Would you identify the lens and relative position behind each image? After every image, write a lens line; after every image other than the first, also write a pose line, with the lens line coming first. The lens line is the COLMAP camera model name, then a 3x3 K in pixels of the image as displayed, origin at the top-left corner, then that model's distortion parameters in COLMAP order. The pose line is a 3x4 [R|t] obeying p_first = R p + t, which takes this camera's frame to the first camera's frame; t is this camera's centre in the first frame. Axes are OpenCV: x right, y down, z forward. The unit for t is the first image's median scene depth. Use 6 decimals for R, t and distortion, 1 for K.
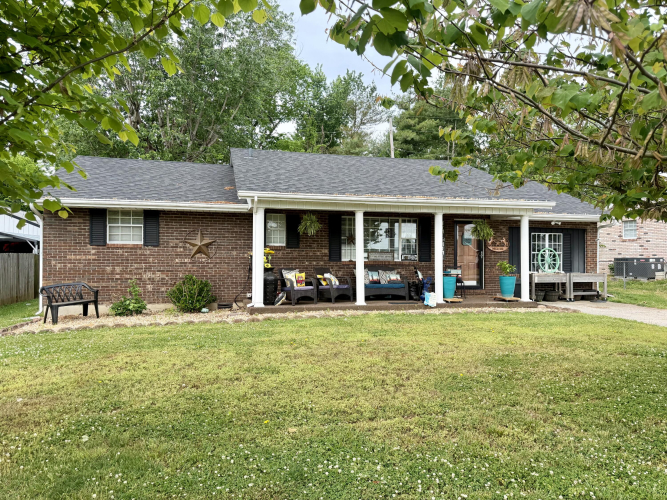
lens RADIAL K [[471.8, 0, 338.9], [0, 471.8, 249.1], [0, 0, 1]] dist [0.017464, -0.008492]
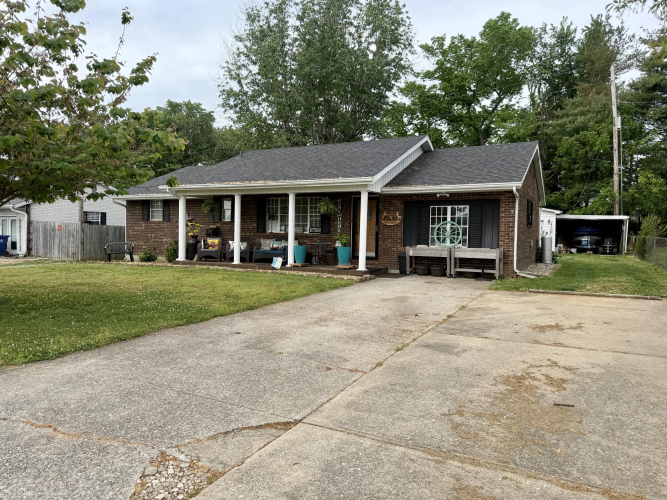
lens RADIAL K [[471.8, 0, 329.2], [0, 471.8, 250.9], [0, 0, 1]] dist [0.017464, -0.008492]
pose [[0.743717, 0.033571, -0.667651, 1.327996], [-0.001024, 0.998794, 0.049080, 0.015818], [0.668494, -0.035818, 0.742855, 0.191712]]
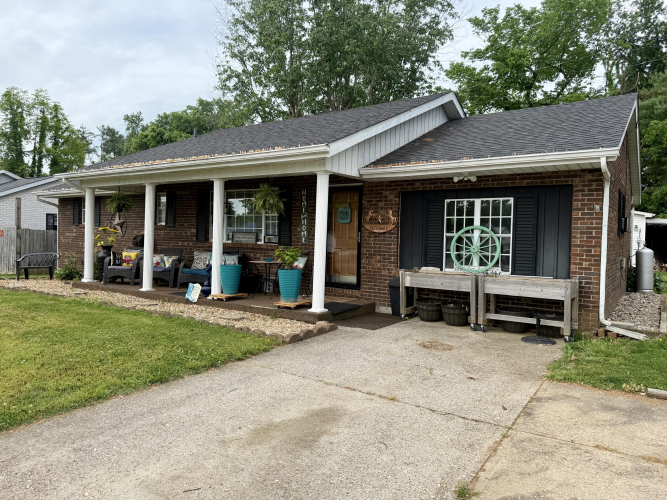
lens RADIAL K [[471.8, 0, 335.8], [0, 471.8, 250.5], [0, 0, 1]] dist [0.017464, -0.008492]
pose [[0.670205, 0.030689, -0.741542, 1.081866], [-0.006023, 0.999337, 0.035914, 0.010168], [0.742152, -0.019603, 0.669945, 0.769963]]
